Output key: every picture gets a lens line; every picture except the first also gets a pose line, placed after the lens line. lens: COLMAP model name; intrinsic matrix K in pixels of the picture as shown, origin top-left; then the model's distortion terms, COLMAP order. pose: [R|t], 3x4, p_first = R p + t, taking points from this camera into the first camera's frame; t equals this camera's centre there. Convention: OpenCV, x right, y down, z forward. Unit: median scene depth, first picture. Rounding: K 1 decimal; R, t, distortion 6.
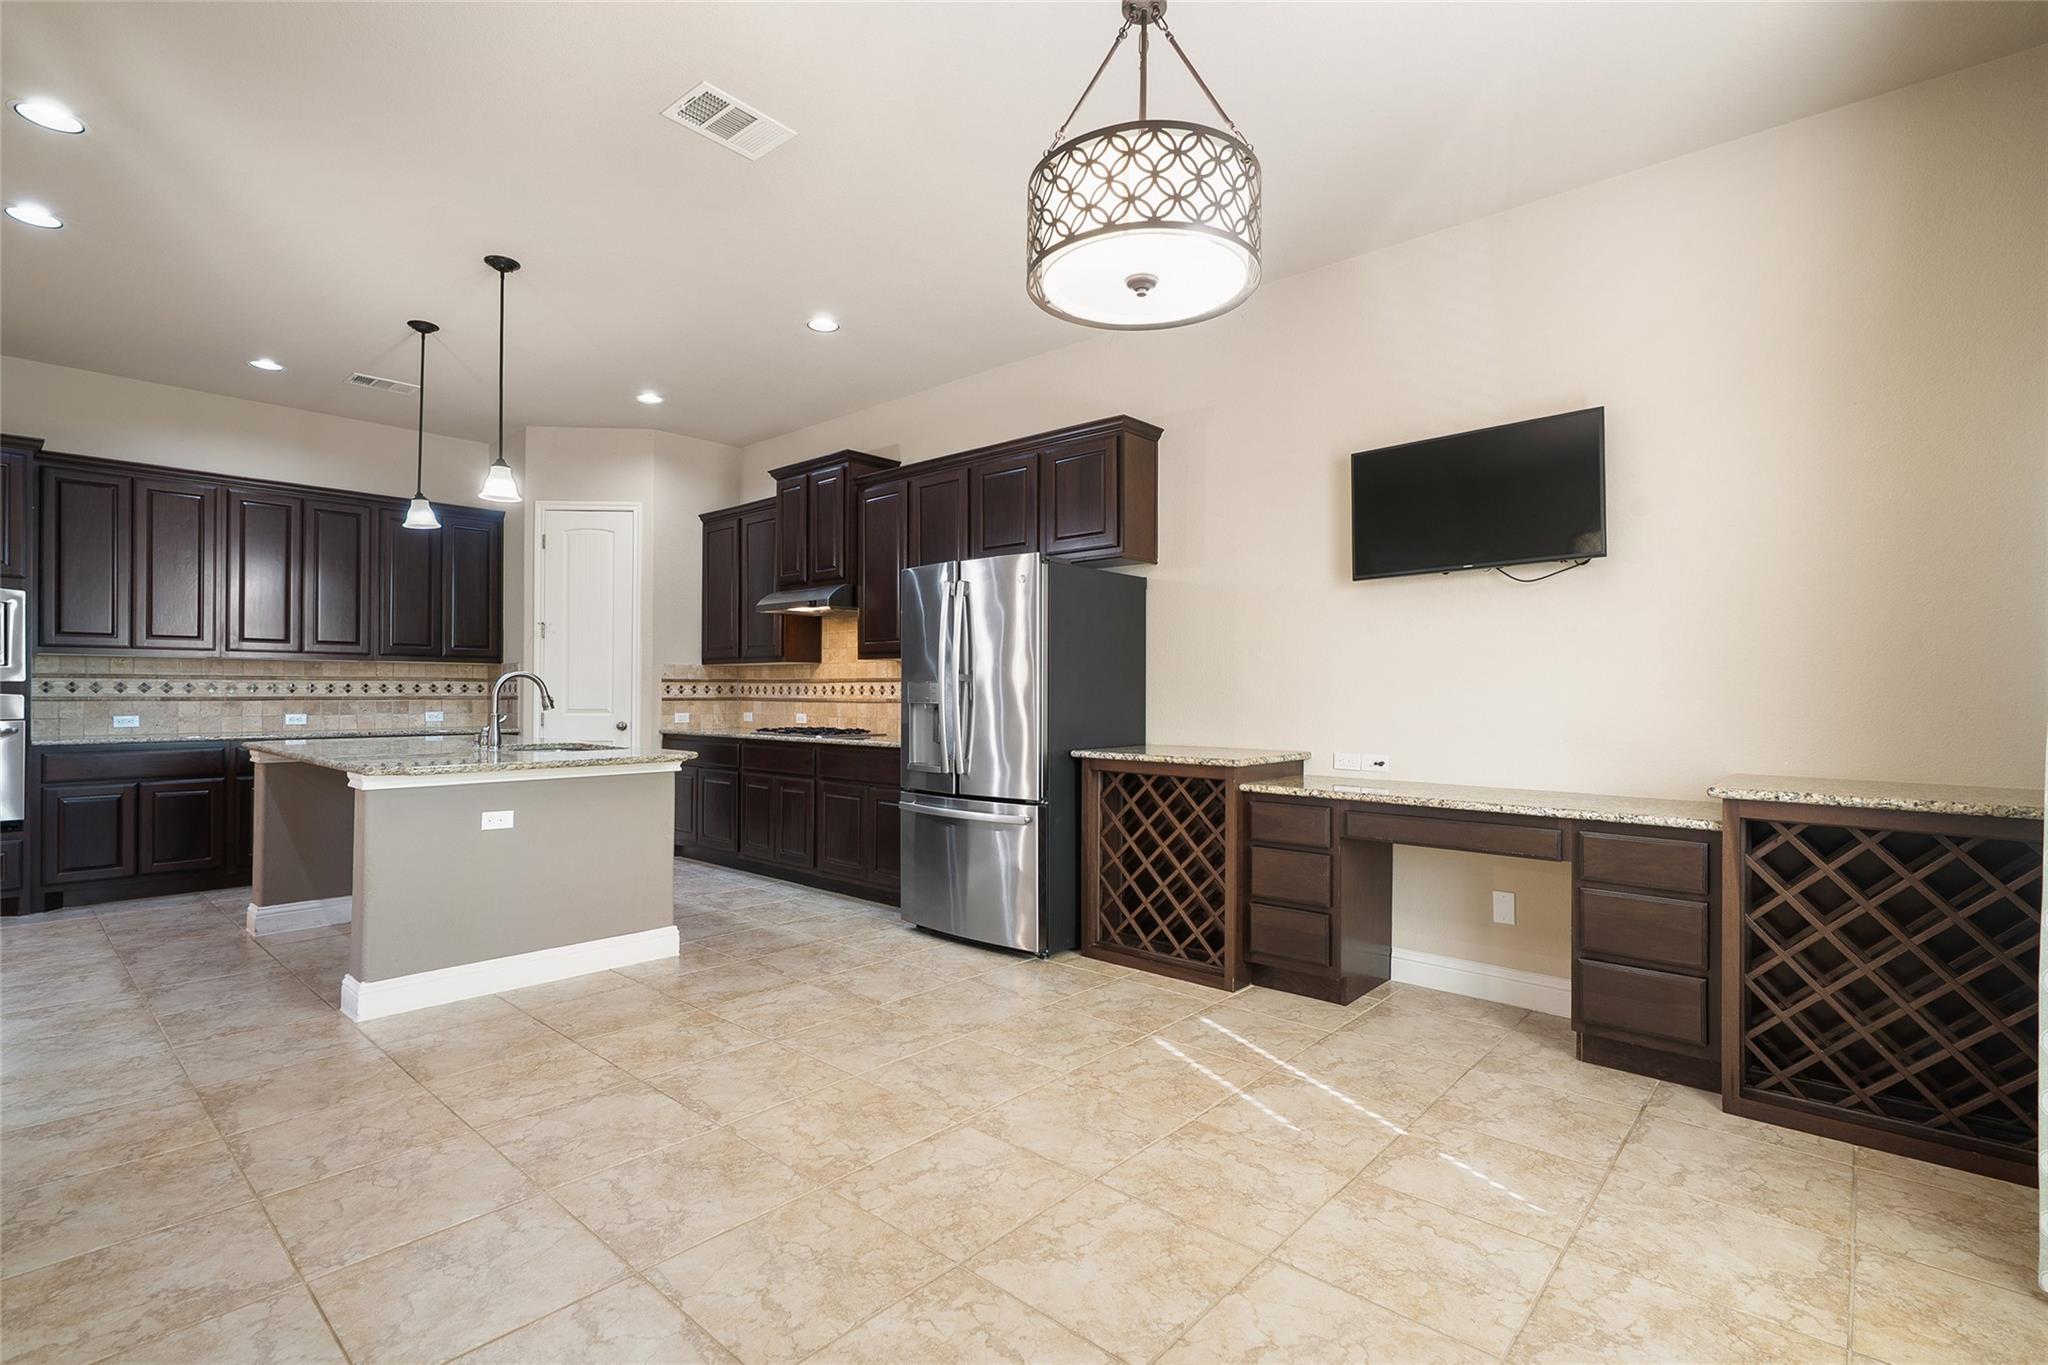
lens RADIAL K [[947.9, 0, 1024.0], [0, 947.9, 682.5], [0, 0, 1]] dist [-0.001409, 0.001214]
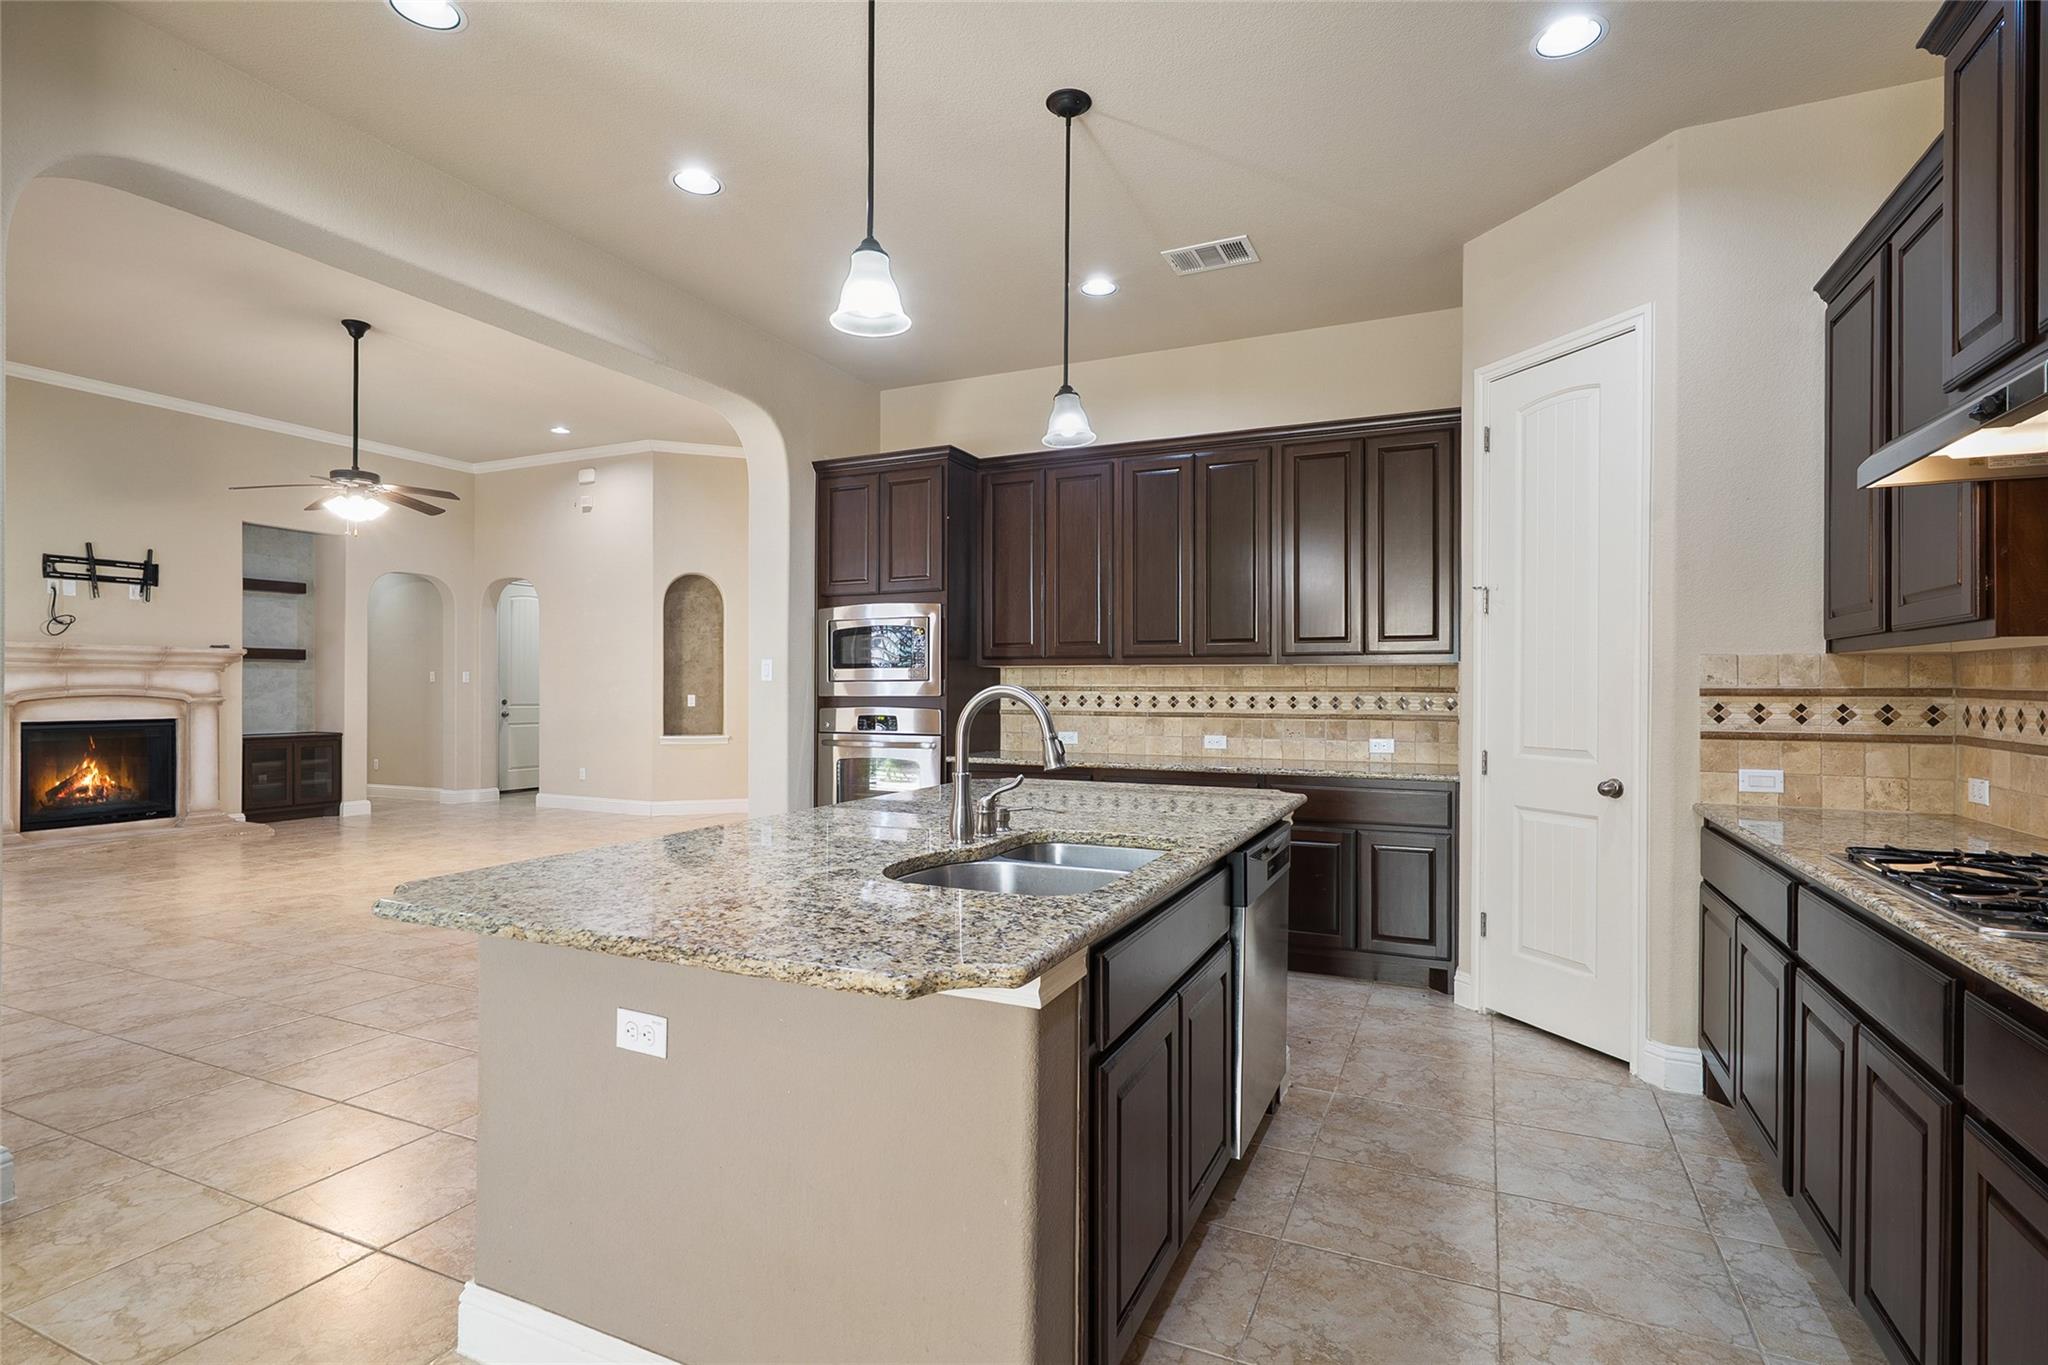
lens RADIAL K [[988.5, 0, 1026.3], [0, 988.5, 687.5], [0, 0, 1]] dist [0.005723, 0.001209]
pose [[0.295082, -0.001152, -0.955471, -0.040945], [0.008400, 0.999964, 0.001389, -0.008988], [0.955435, -0.008435, 0.295081, 0.657392]]
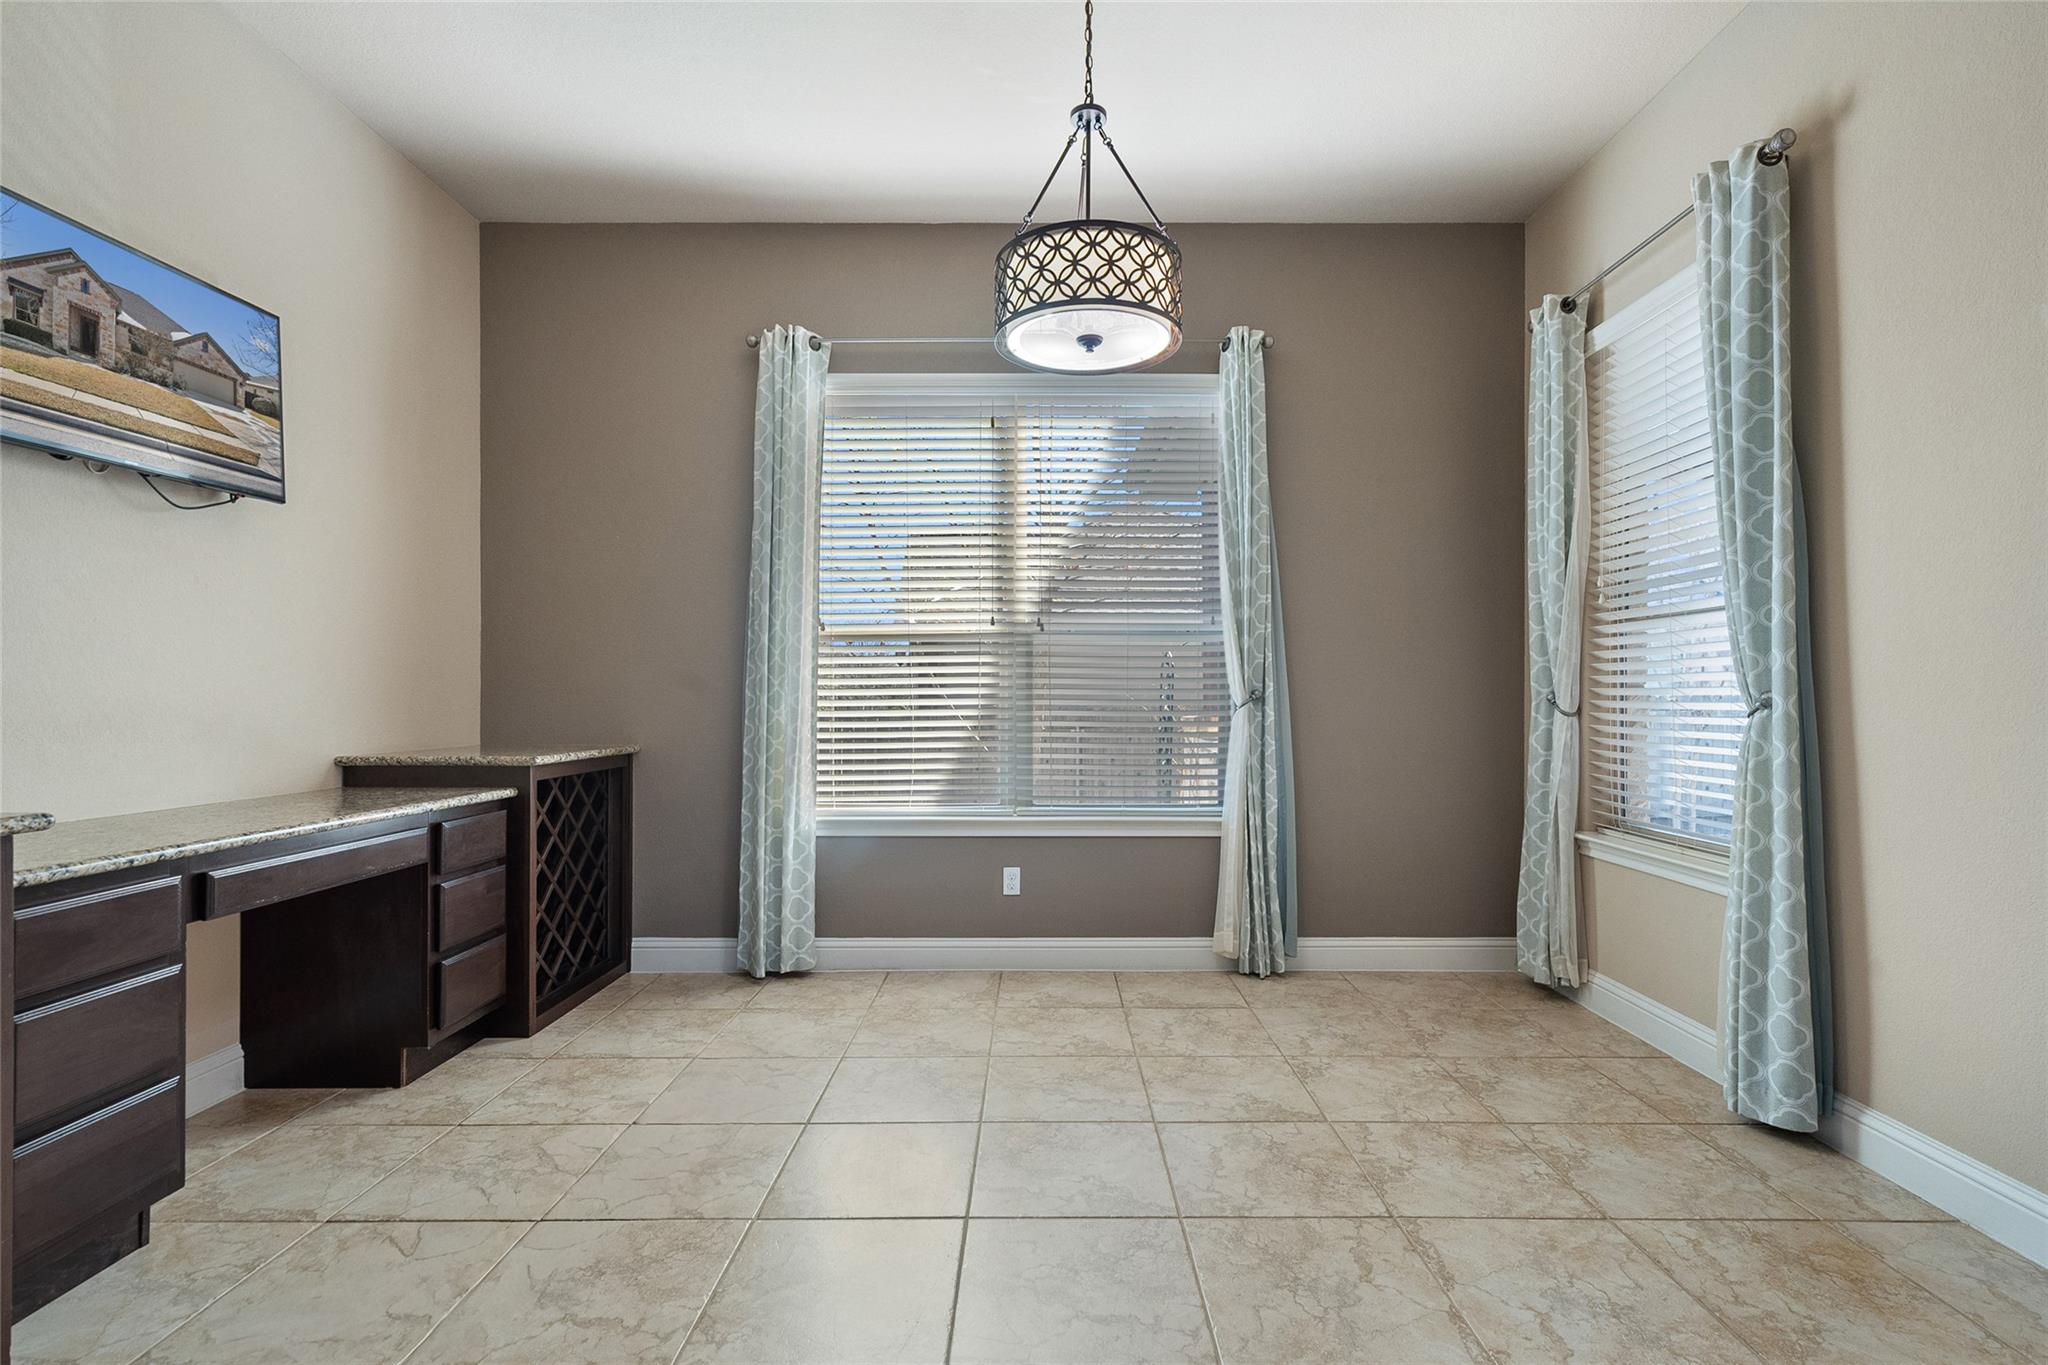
lens RADIAL K [[938.0, 0, 1041.7], [0, 938.0, 697.1], [0, 0, 1]] dist [0.001100, 0.000372]
pose [[-0.669339, -0.005480, 0.742937, -0.242820], [-0.011092, 0.999935, -0.002617, 0.016121], [-0.742875, -0.009992, -0.669356, 0.602167]]
